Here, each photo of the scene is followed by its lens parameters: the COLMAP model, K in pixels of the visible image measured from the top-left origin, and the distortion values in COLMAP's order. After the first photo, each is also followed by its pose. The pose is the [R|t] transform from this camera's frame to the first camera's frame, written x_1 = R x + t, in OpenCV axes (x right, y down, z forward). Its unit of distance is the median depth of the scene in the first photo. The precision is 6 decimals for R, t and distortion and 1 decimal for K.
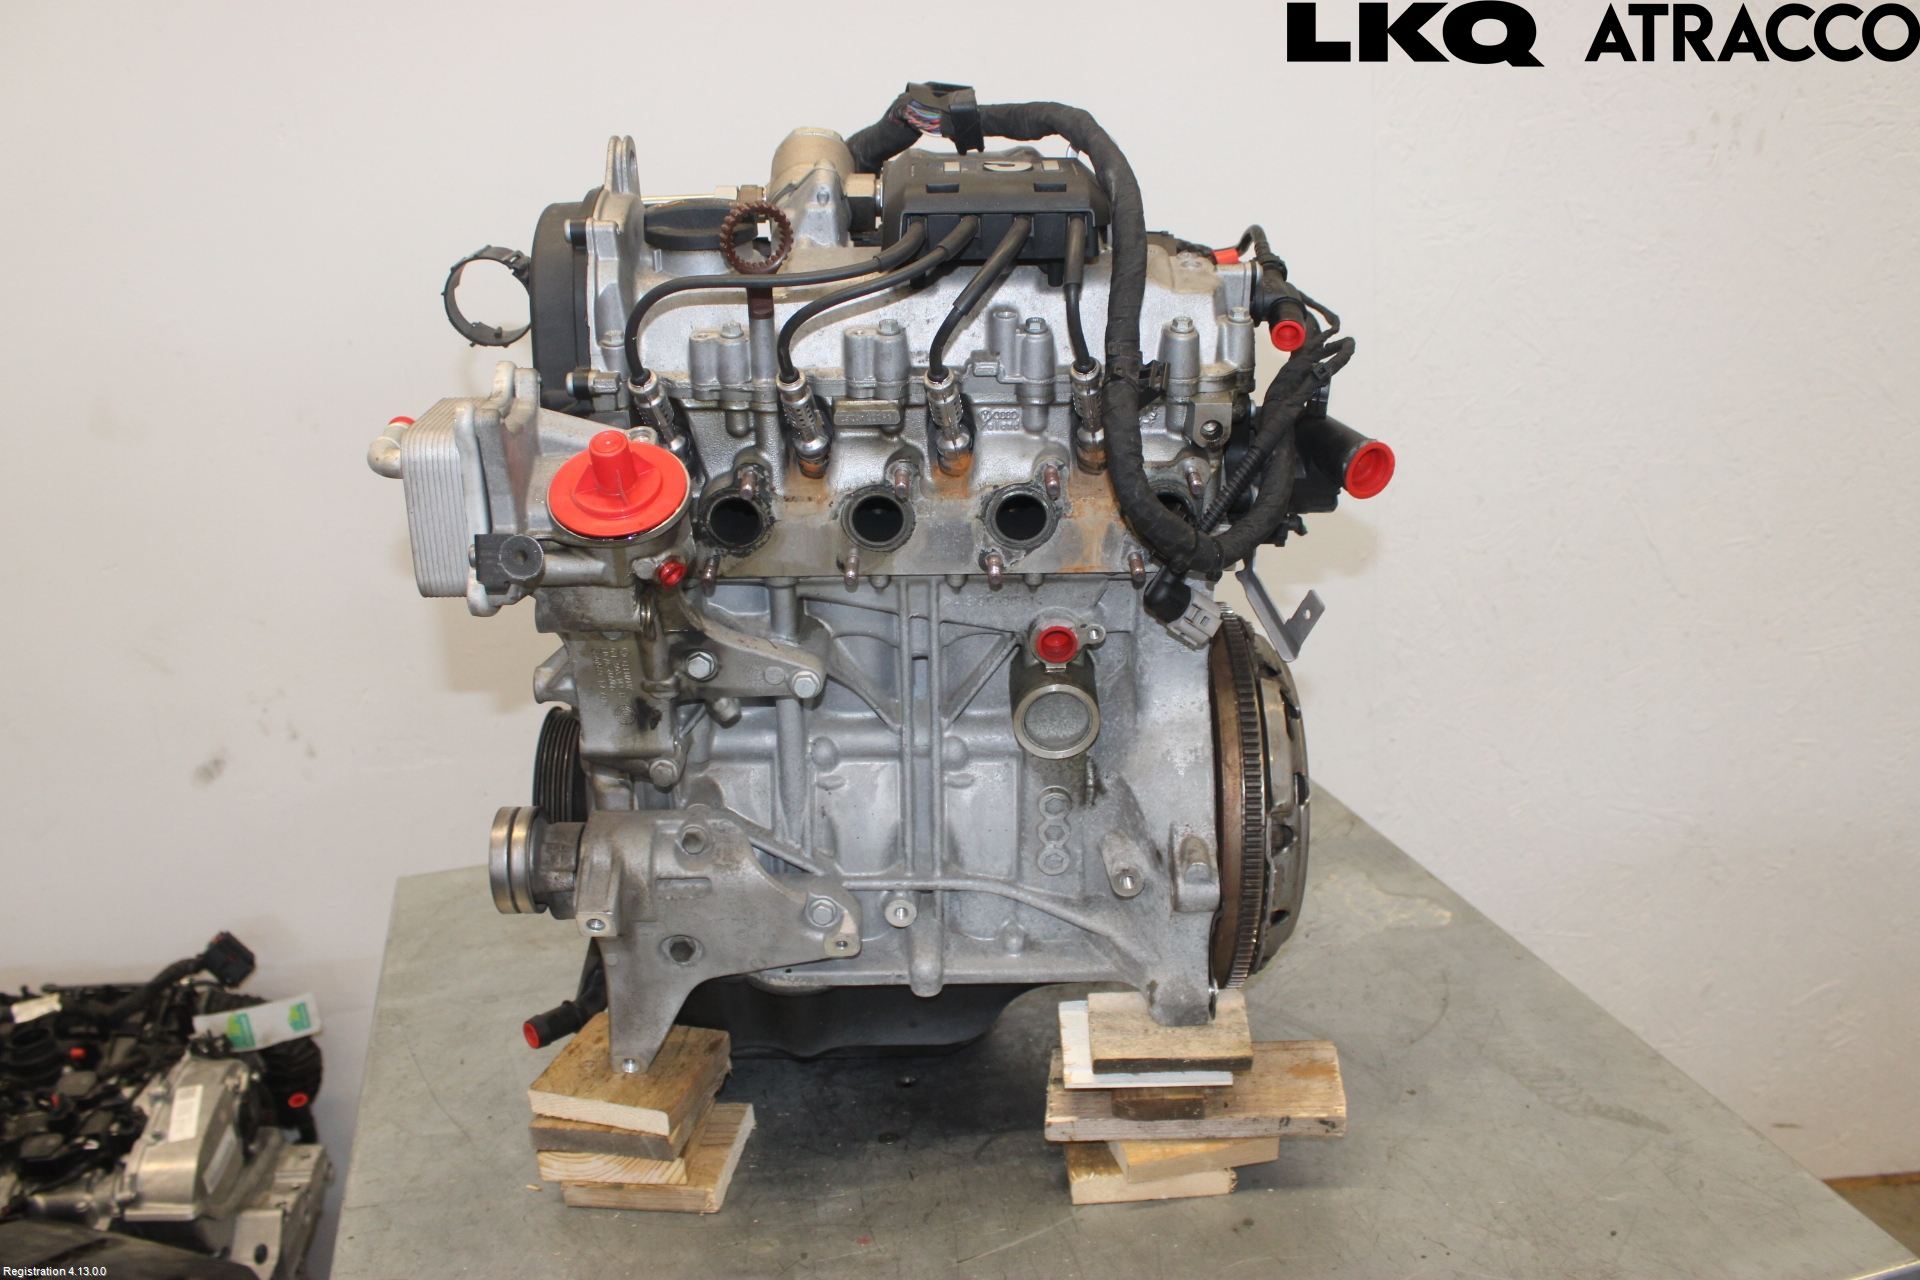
lens RADIAL K [[1643.9, 0, 960.0], [0, 1643.9, 640.0], [0, 0, 1]] dist [-0.151907, 0.155891]
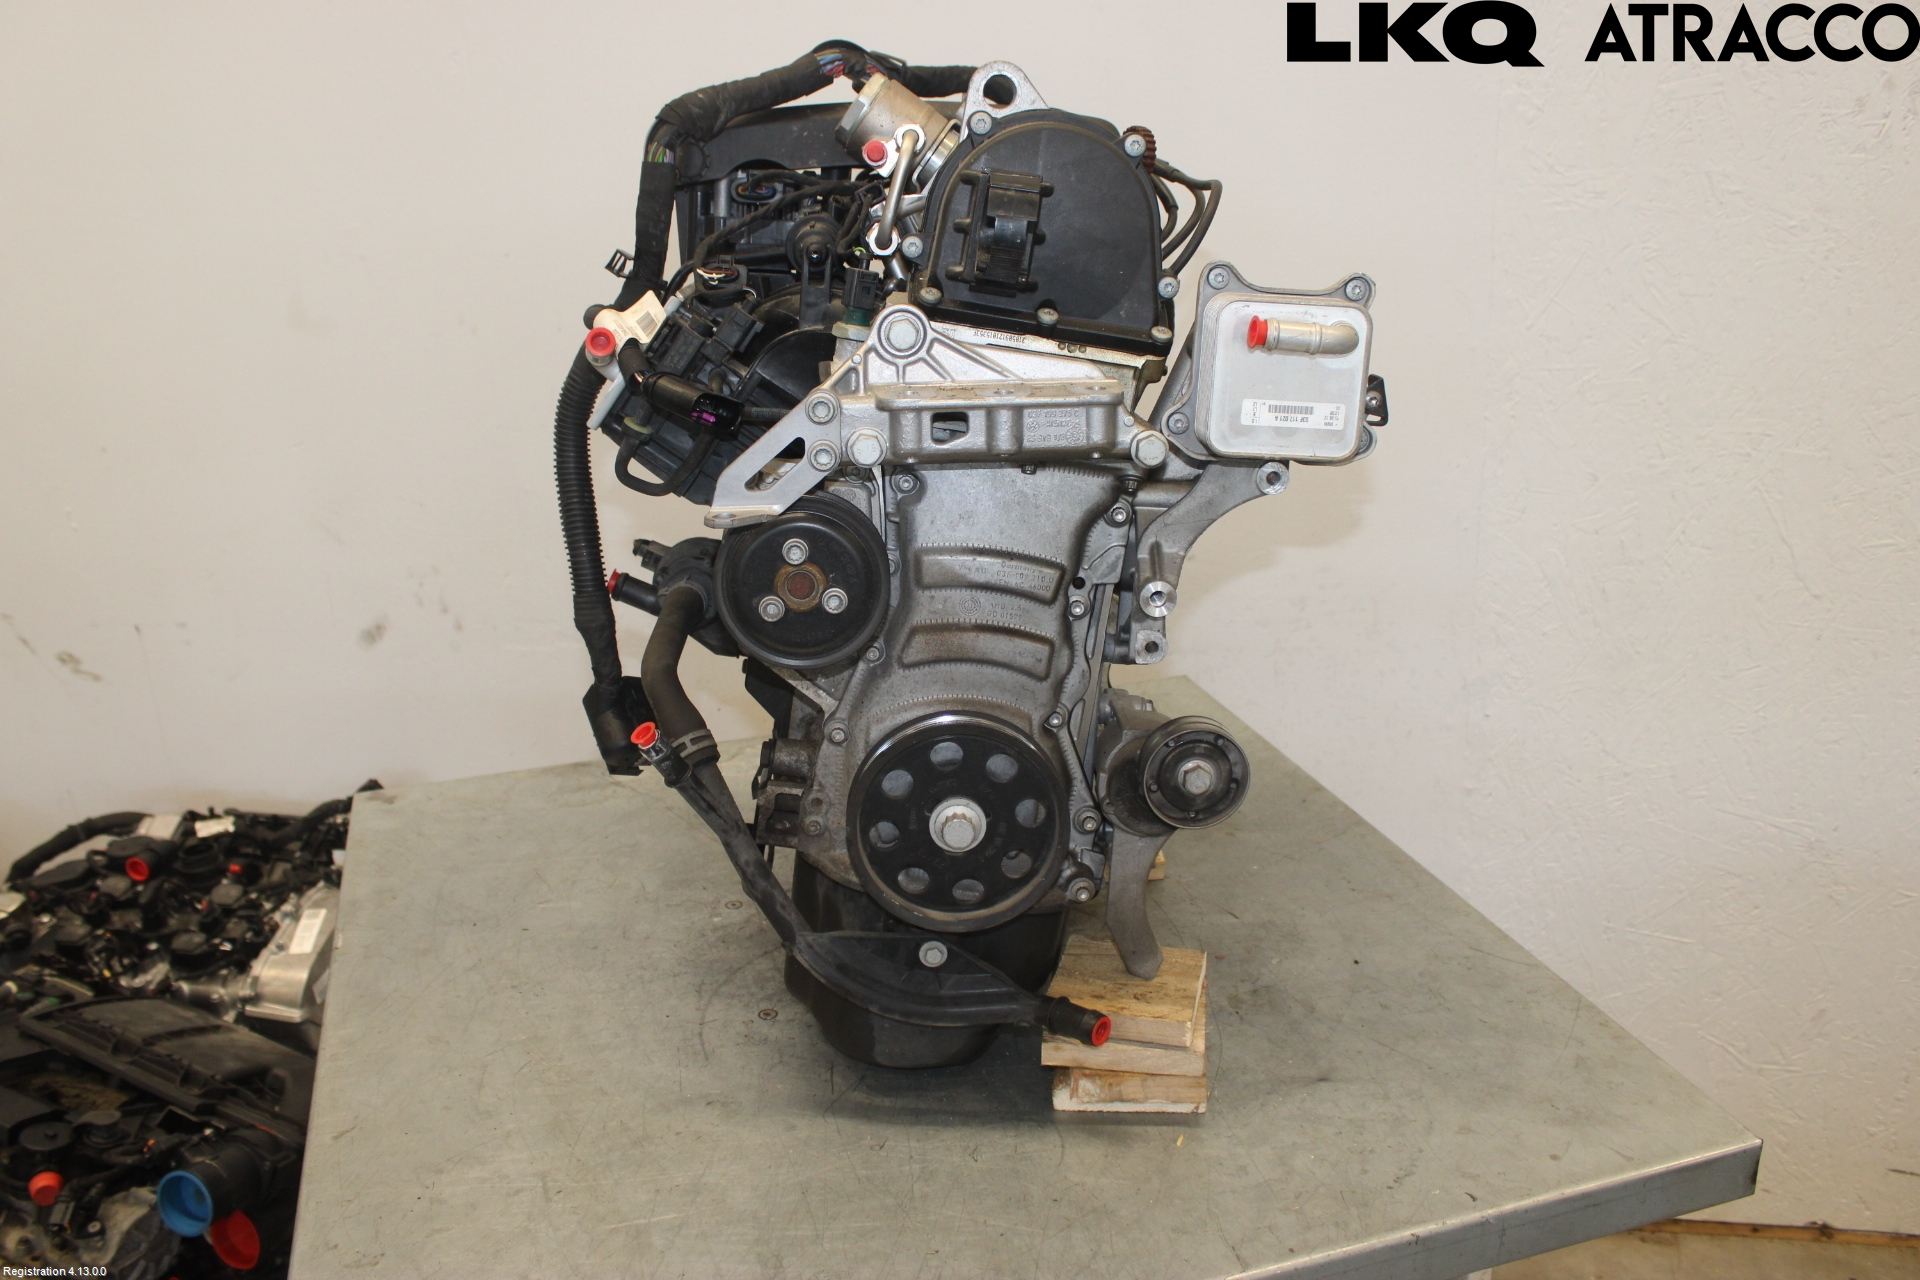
lens RADIAL K [[1643.9, 0, 960.0], [0, 1643.9, 640.0], [0, 0, 1]] dist [-0.151907, 0.155891]
pose [[0.976477, 0.094066, -0.194020, 0.156539], [-0.086681, 0.995163, 0.046226, -0.001841], [0.197430, -0.028321, 0.979908, -0.021035]]
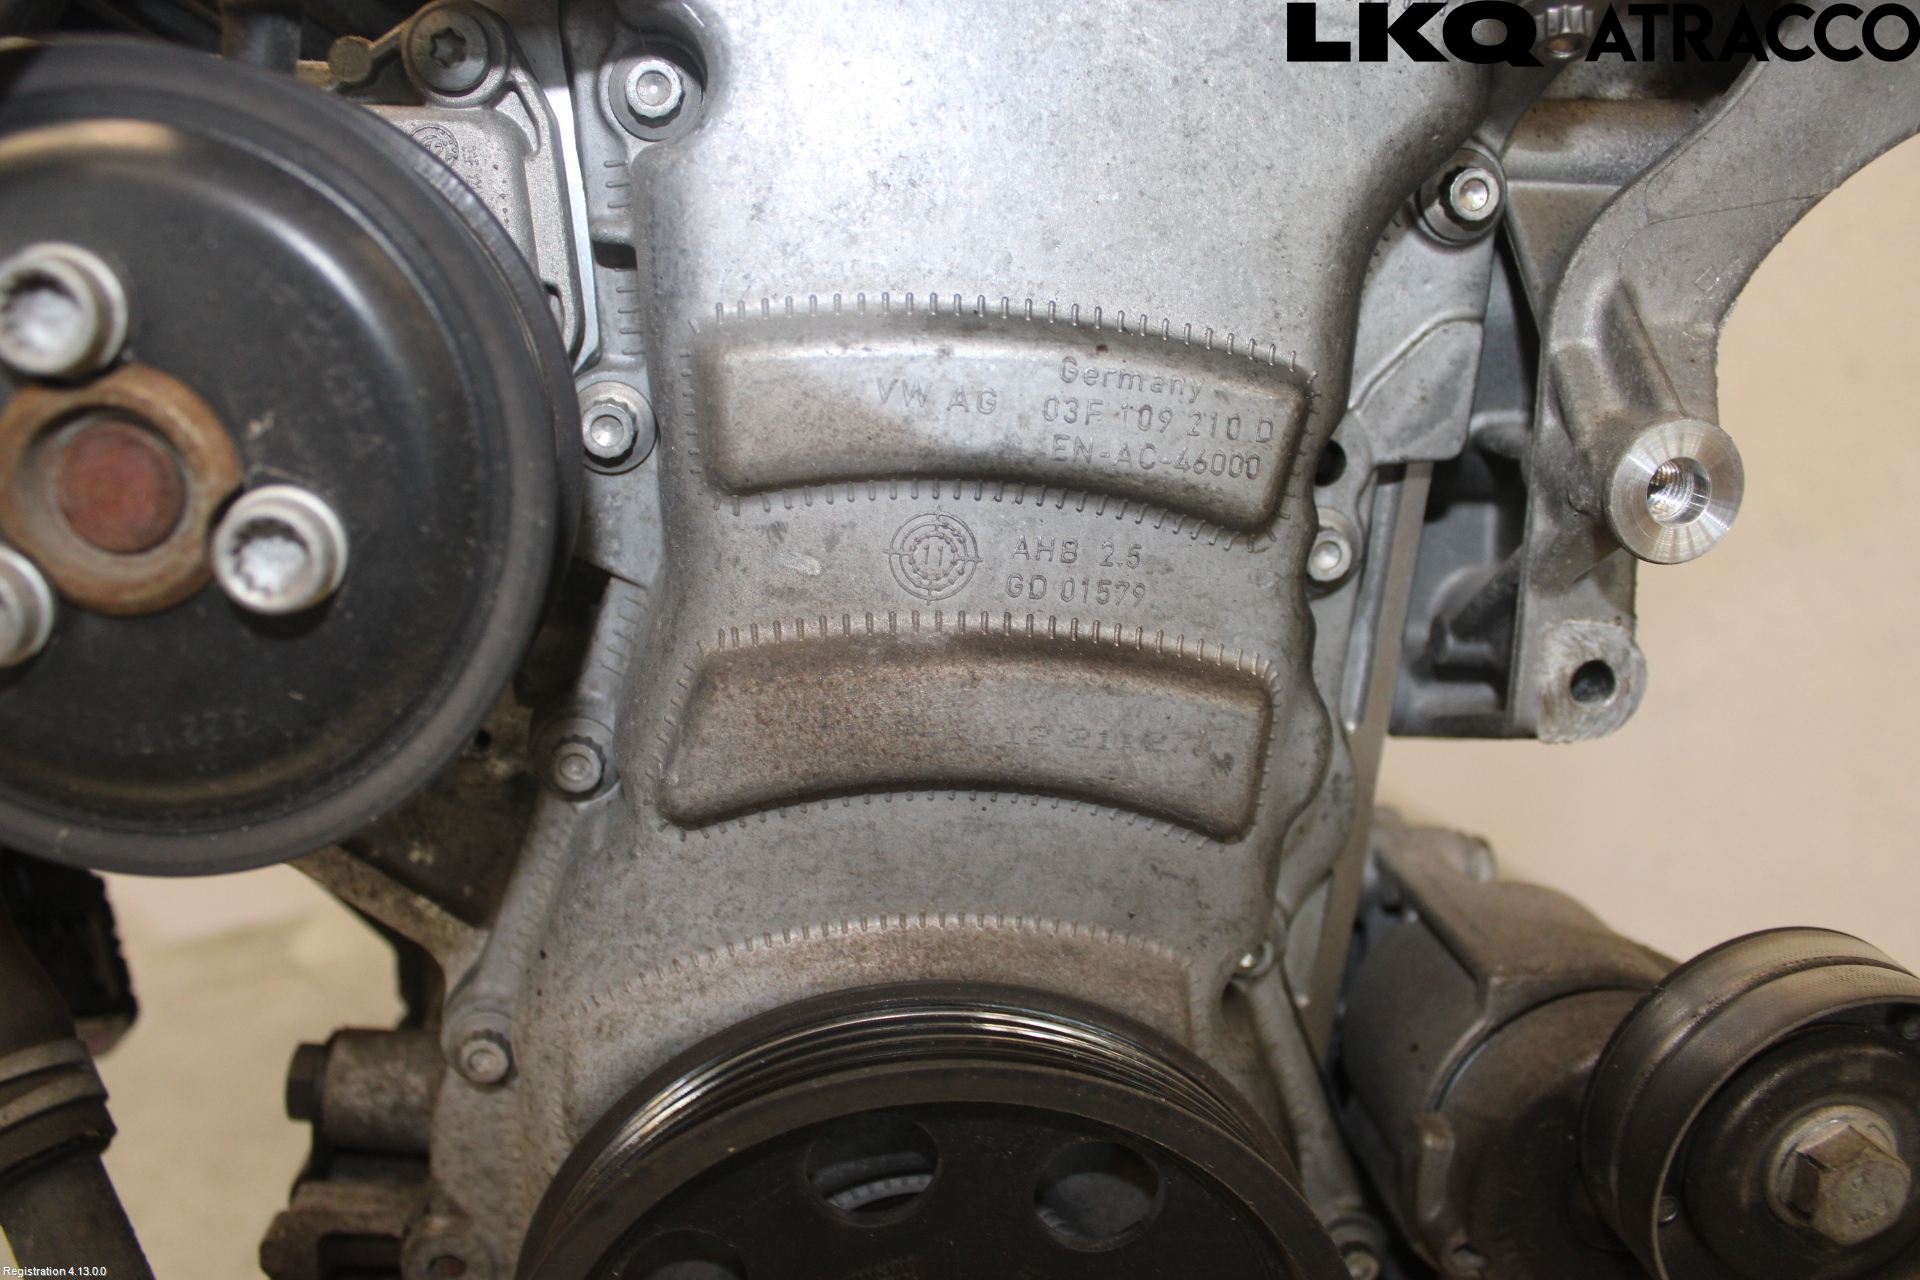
lens RADIAL K [[1643.9, 0, 960.0], [0, 1643.9, 640.0], [0, 0, 1]] dist [-0.151907, 0.155891]
pose [[0.987942, 0.035507, -0.150701, 0.004627], [-0.032117, 0.999175, 0.024872, 0.029702], [0.151460, -0.019732, 0.988266, 0.734473]]
